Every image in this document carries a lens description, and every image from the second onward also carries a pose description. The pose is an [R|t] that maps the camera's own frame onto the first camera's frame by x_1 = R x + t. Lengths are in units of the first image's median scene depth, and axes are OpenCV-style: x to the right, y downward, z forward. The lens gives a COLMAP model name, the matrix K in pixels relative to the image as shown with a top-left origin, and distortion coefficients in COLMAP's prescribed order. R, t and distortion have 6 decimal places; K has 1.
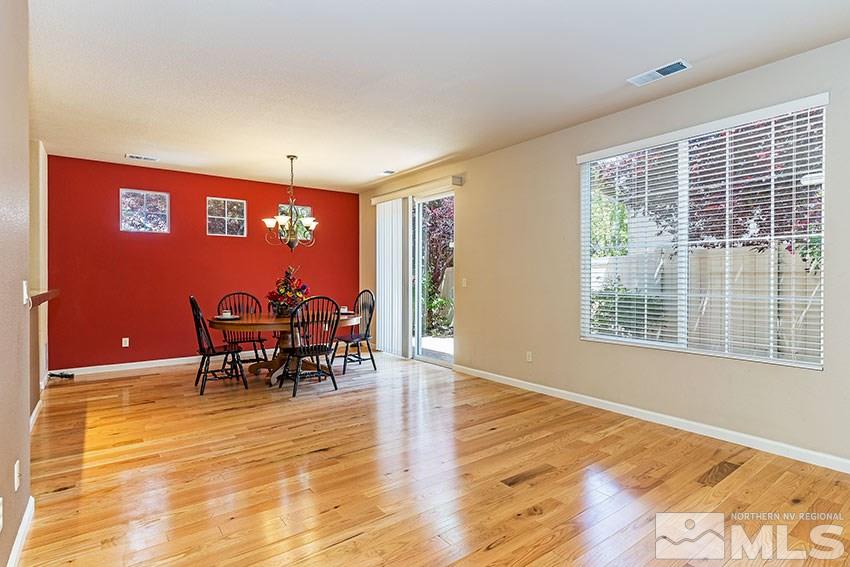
lens RADIAL K [[432.4, 0, 424.2], [0, 432.4, 286.9], [0, 0, 1]] dist [-0.000851, -0.000064]
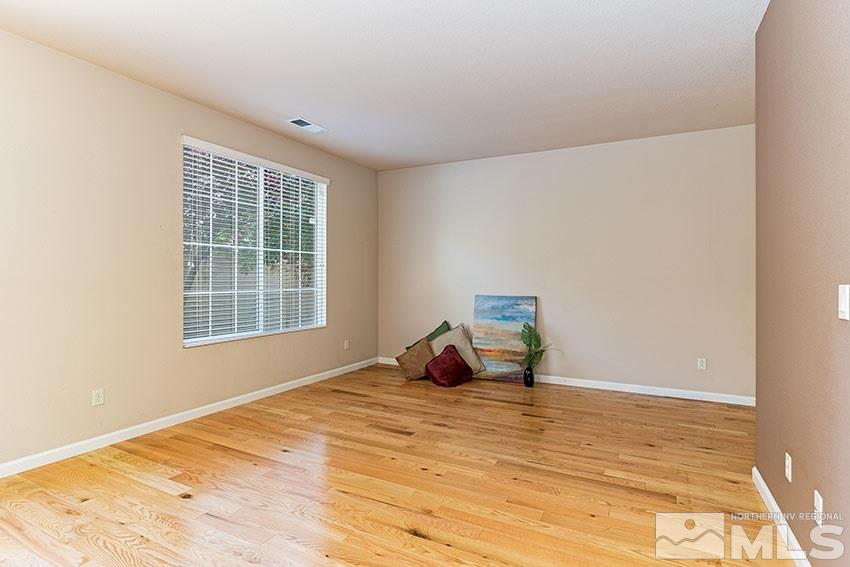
lens RADIAL K [[432.4, 0, 426.9], [0, 432.4, 277.4], [0, 0, 1]] dist [-0.000851, -0.000064]
pose [[-0.427946, -0.002006, 0.903802, -0.592055], [0.014382, 0.999856, 0.009029, -0.018462], [-0.903690, 0.016862, -0.427855, 0.882060]]
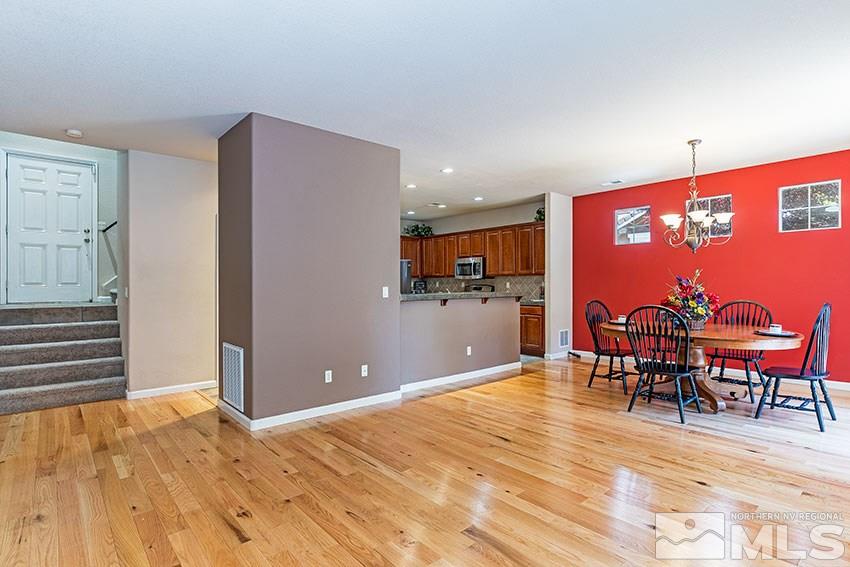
lens RADIAL K [[432.4, 0, 427.8], [0, 432.4, 287.2], [0, 0, 1]] dist [-0.000851, -0.000064]
pose [[0.074573, 0.004276, -0.997206, 0.598780], [-0.014586, 0.999889, 0.003197, -0.011358], [0.997109, 0.014307, 0.074627, 0.495355]]
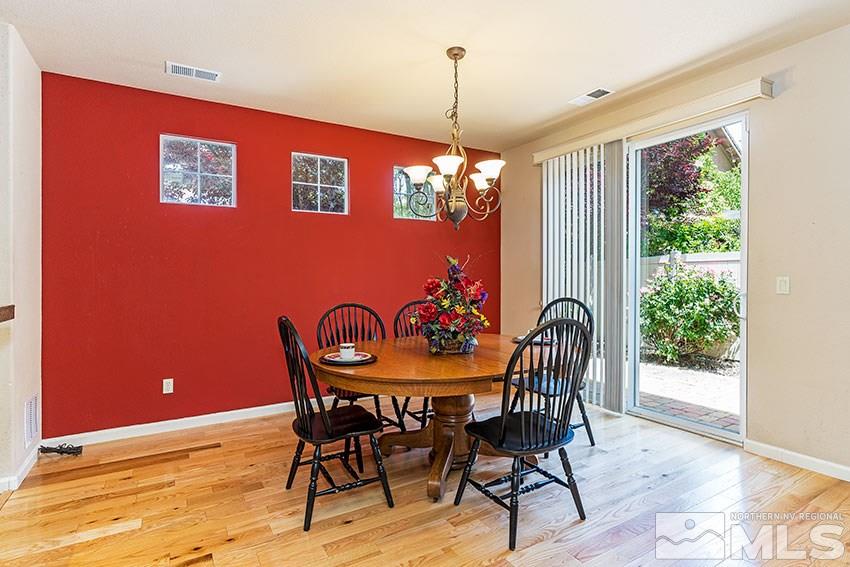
lens RADIAL K [[432.4, 0, 422.6], [0, 432.4, 279.9], [0, 0, 1]] dist [-0.000851, -0.000064]
pose [[0.994354, -0.006957, -0.105882, -0.345522], [0.005451, 0.999880, -0.014510, -0.013950], [0.105970, 0.013851, 0.994273, 0.553897]]
